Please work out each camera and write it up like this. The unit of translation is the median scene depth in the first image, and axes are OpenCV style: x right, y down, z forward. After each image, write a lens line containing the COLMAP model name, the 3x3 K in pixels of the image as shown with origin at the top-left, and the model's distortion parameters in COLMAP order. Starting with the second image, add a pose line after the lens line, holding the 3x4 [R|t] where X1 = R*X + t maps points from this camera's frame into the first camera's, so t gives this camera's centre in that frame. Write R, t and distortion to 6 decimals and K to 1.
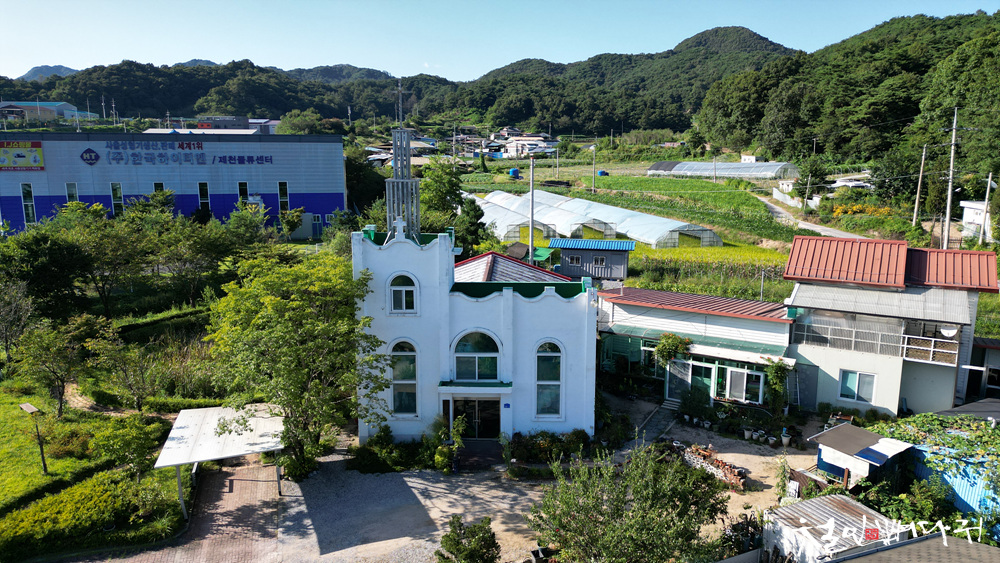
lens RADIAL K [[695.6, 0, 500.7], [0, 695.6, 283.3], [0, 0, 1]] dist [0.068745, -0.065786]
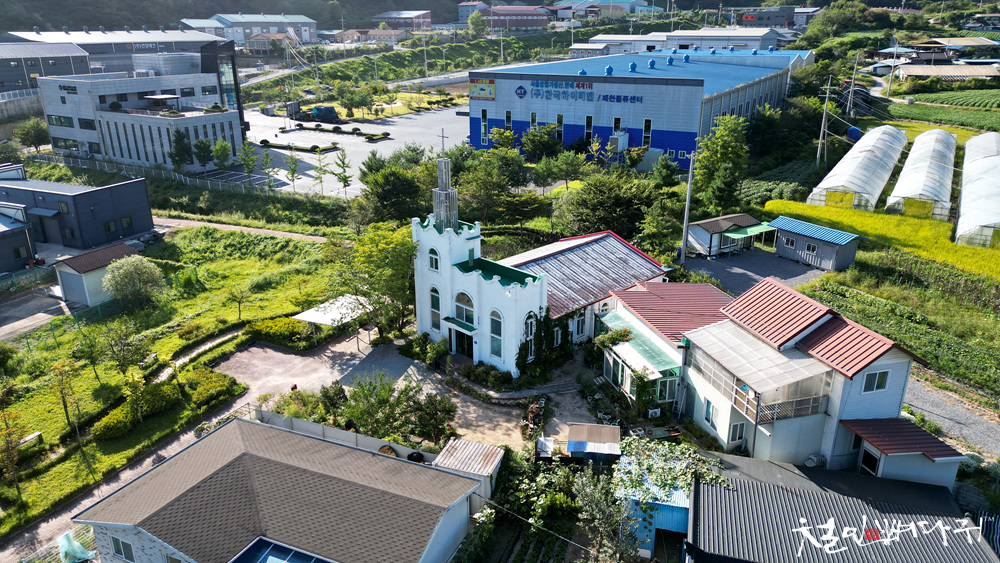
lens RADIAL K [[695.6, 0, 500.7], [0, 695.6, 283.3], [0, 0, 1]] dist [0.068745, -0.065786]
pose [[0.718770, 0.238725, -0.652977, 0.191872], [-0.130157, 0.968800, 0.210917, -0.053726], [0.682956, -0.066611, 0.727416, -0.016962]]
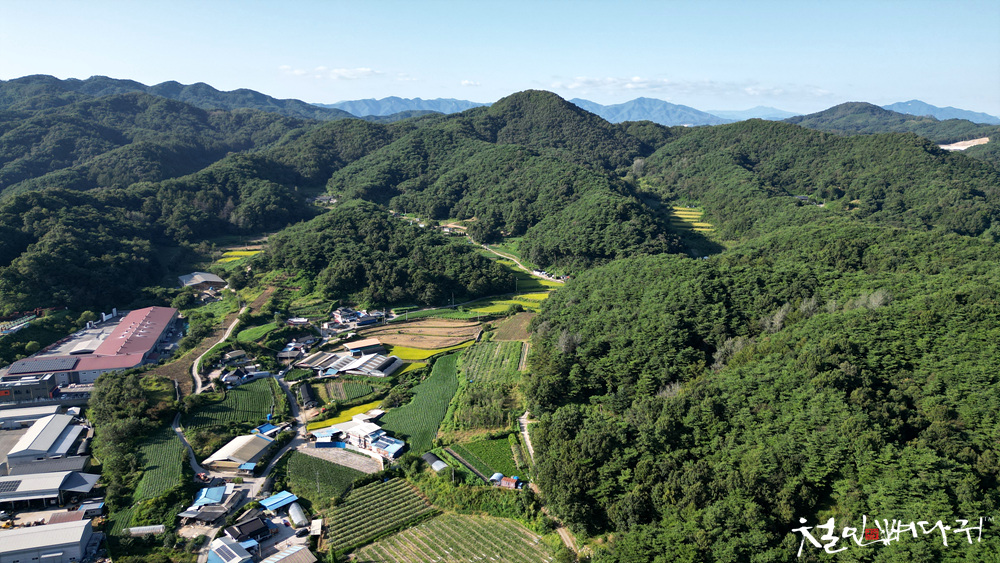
lens RADIAL K [[695.9, 0, 500.0], [0, 695.9, 281.5], [0, 0, 1]] dist [0.103349, -0.132785]
pose [[0.969053, -0.044913, 0.242733, -0.035451], [0.043350, 0.998991, 0.011778, -0.904726], [-0.243017, -0.000891, 0.970022, -0.108735]]
